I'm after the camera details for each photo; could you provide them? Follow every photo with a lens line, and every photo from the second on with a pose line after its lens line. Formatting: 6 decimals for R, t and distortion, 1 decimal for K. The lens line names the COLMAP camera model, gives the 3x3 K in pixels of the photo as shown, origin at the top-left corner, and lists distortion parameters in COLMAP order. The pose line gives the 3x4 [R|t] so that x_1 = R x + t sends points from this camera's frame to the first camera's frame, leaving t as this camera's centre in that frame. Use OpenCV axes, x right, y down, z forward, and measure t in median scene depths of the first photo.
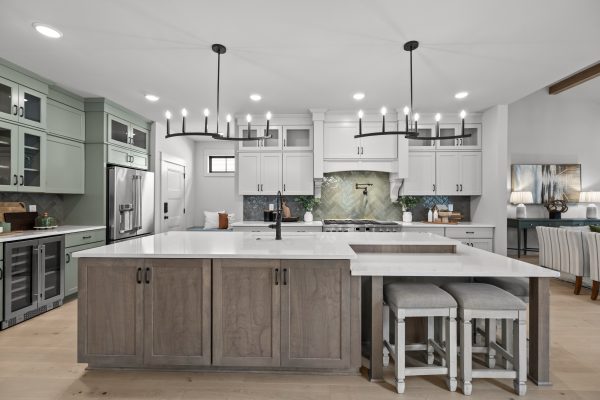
lens RADIAL K [[255.3, 0, 308.7], [0, 255.3, 199.2], [0, 0, 1]] dist [0.003625, 0.000118]
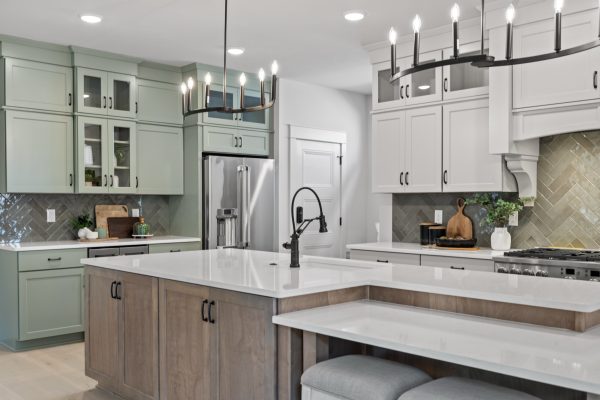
lens RADIAL K [[590.3, 0, 313.4], [0, 590.3, 216.0], [0, 0, 1]] dist [-0.001703, 0.000000]
pose [[0.719643, 0.014751, -0.694188, 0.560110], [0.004050, 0.999668, 0.025441, -0.000479], [0.694333, -0.021120, 0.719344, 0.013263]]
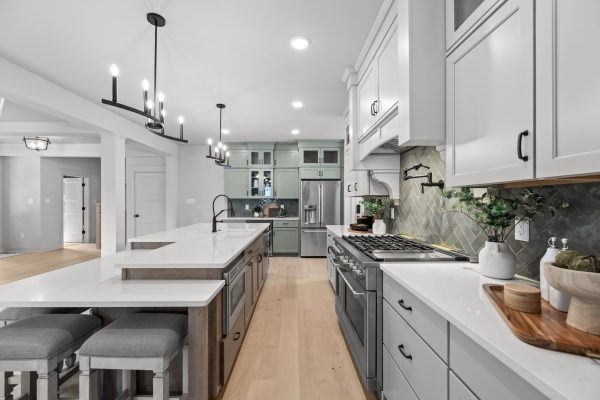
lens RADIAL K [[260.1, 0, 300.6], [0, 260.1, 203.5], [0, 0, 1]] dist [-0.000846, 0.000011]
pose [[0.037056, 0.003337, -0.999308, 0.776160], [0.000754, 0.999994, 0.003367, 0.004947], [0.999313, -0.000879, 0.037053, 0.879866]]
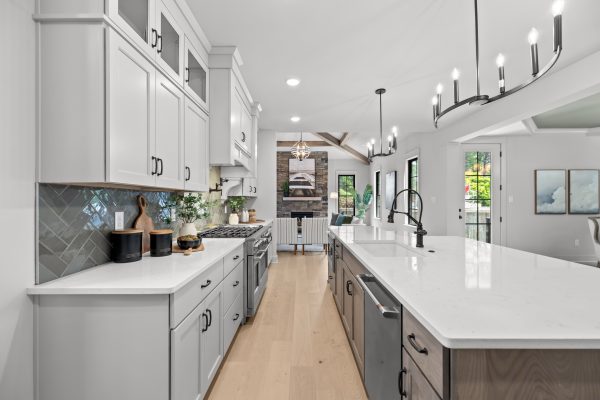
lens RADIAL K [[255.3, 0, 300.5], [0, 255.3, 199.6], [0, 0, 1]] dist [0.003625, 0.000118]
pose [[-0.012598, 0.004544, 0.999910, -0.635659], [-0.000139, 0.999990, -0.004546, 0.003980], [-0.999921, -0.000196, -0.012597, 0.888507]]
